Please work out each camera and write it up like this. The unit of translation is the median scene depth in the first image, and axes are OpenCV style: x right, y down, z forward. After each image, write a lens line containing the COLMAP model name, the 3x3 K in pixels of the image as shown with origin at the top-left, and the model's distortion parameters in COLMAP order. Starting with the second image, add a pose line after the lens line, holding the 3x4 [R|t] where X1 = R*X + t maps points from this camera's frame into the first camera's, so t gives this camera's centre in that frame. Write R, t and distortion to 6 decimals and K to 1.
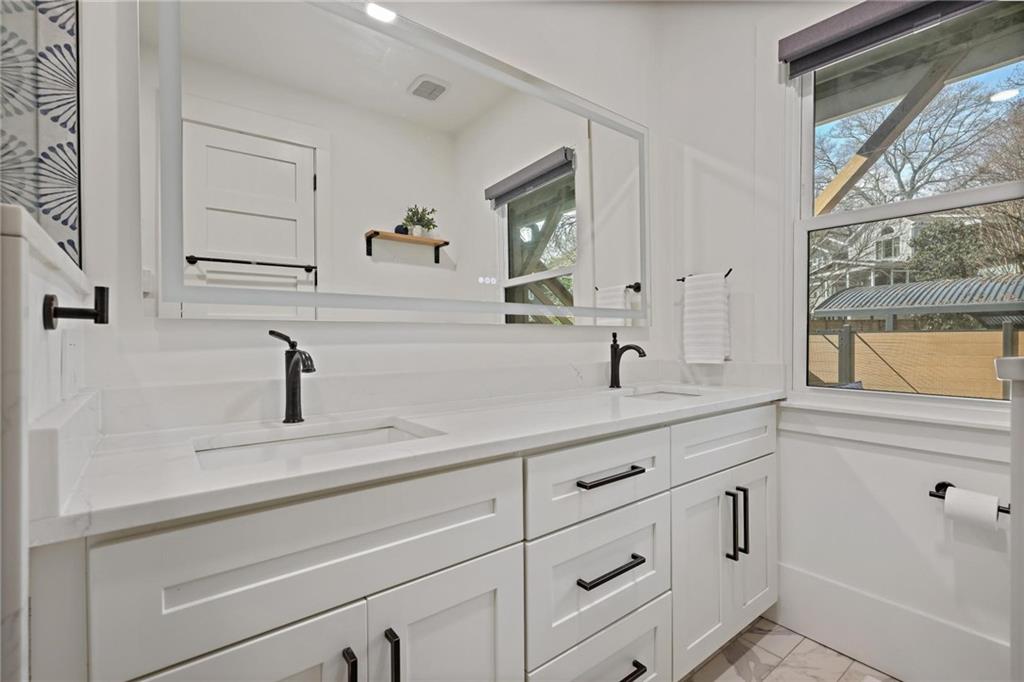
lens RADIAL K [[465.1, 0, 514.1], [0, 465.1, 342.1], [0, 0, 1]] dist [0.001308, -0.000193]
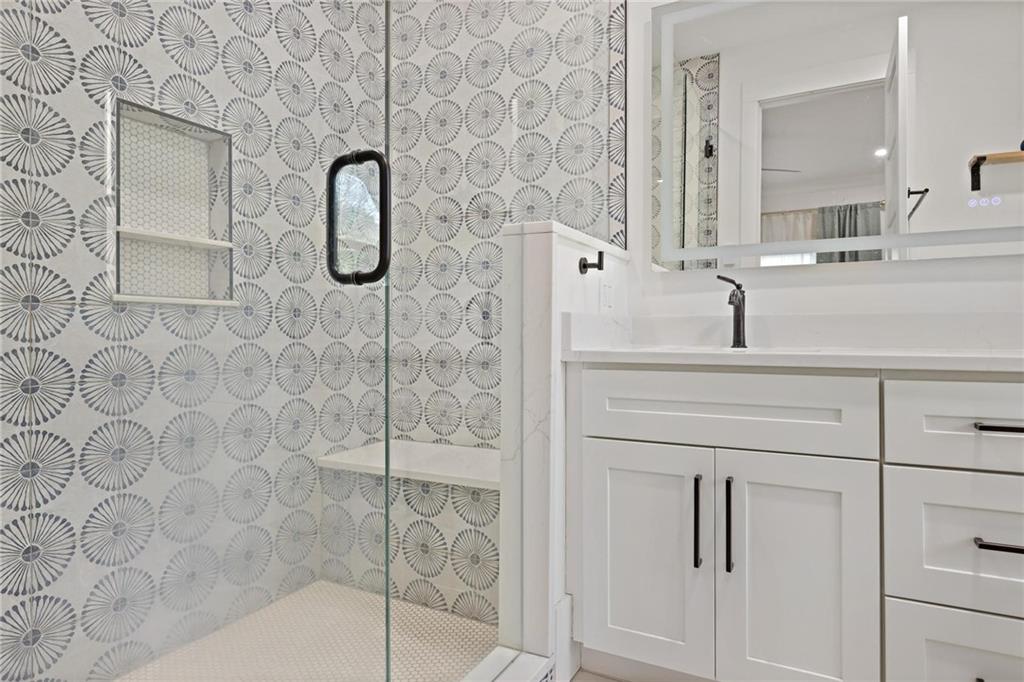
lens RADIAL K [[621.5, 0, 511.2], [0, 621.5, 337.9], [0, 0, 1]] dist [0.003036, 0.000500]
pose [[0.400183, 0.008651, -0.916394, 0.937129], [-0.008439, 0.999948, 0.005755, 0.160135], [0.916396, 0.005430, 0.400235, -0.273997]]
